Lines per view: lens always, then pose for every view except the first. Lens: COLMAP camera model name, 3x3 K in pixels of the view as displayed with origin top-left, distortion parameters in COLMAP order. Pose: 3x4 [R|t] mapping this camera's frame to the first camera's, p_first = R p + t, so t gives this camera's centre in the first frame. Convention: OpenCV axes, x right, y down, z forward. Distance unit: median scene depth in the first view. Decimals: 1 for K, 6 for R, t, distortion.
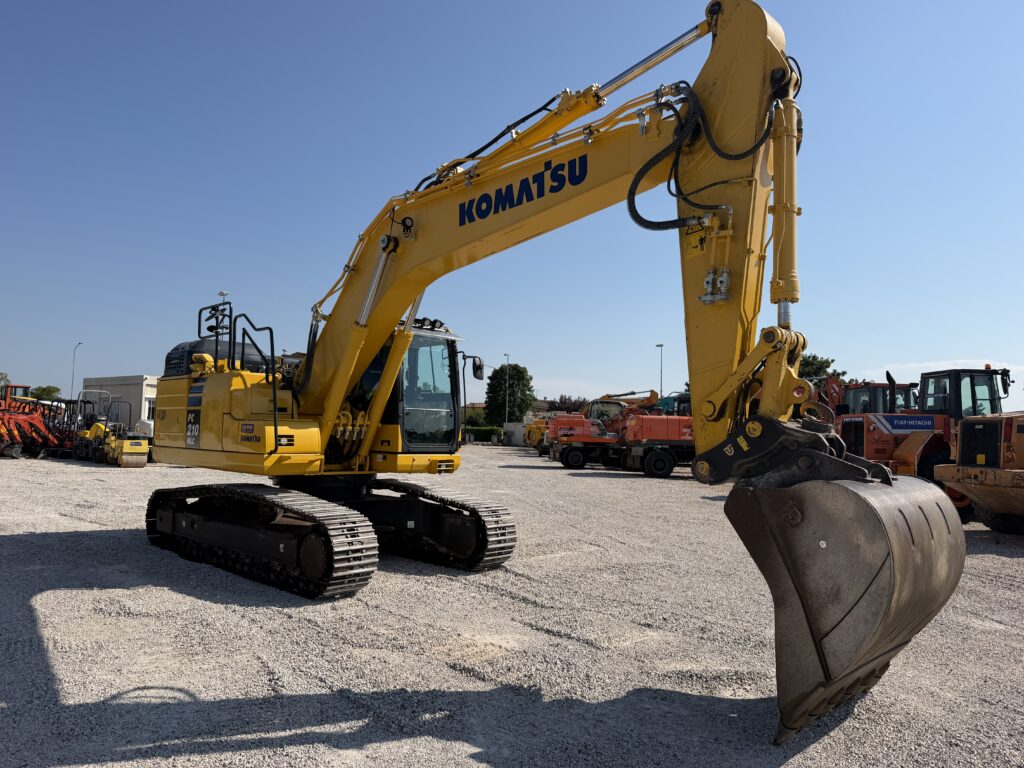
lens RADIAL K [[718.7, 0, 507.1], [0, 718.7, 389.7], [0, 0, 1]] dist [0.146734, -0.245774]
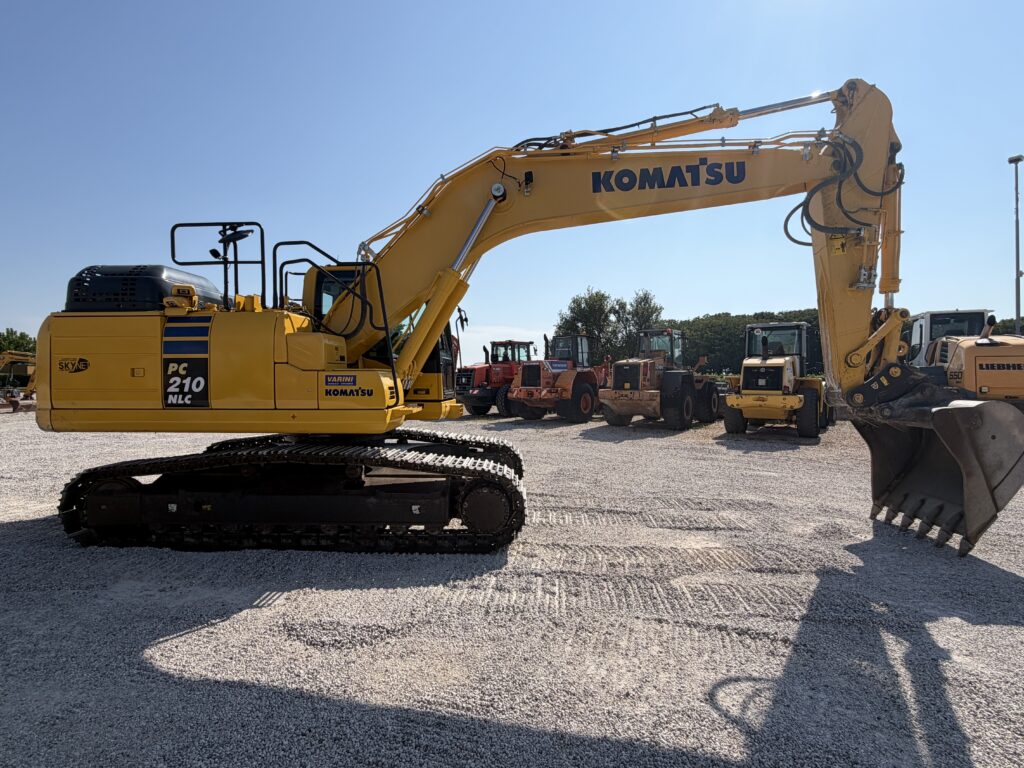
lens RADIAL K [[500.6, 0, 512.0], [0, 500.6, 384.0], [0, 0, 1]] dist [-0.001713, 0.000125]
pose [[0.744717, -0.033544, 0.666537, -0.736815], [-0.020881, 0.997076, 0.073509, 0.012706], [-0.667053, -0.068661, 0.741839, 0.541262]]
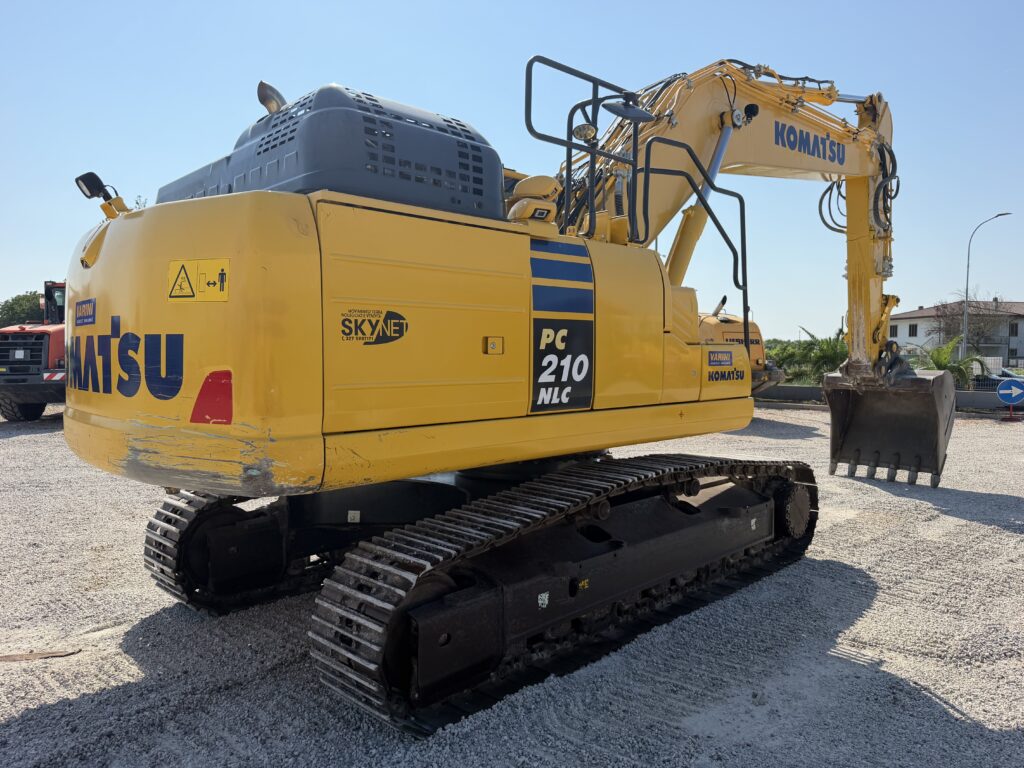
lens RADIAL K [[718.7, 0, 507.1], [0, 718.7, 389.7], [0, 0, 1]] dist [0.146734, -0.245774]
pose [[0.016557, -0.072419, 0.997237, -1.182812], [-0.055301, 0.995781, 0.073231, 0.054884], [-0.998332, -0.056361, 0.012483, 1.443932]]
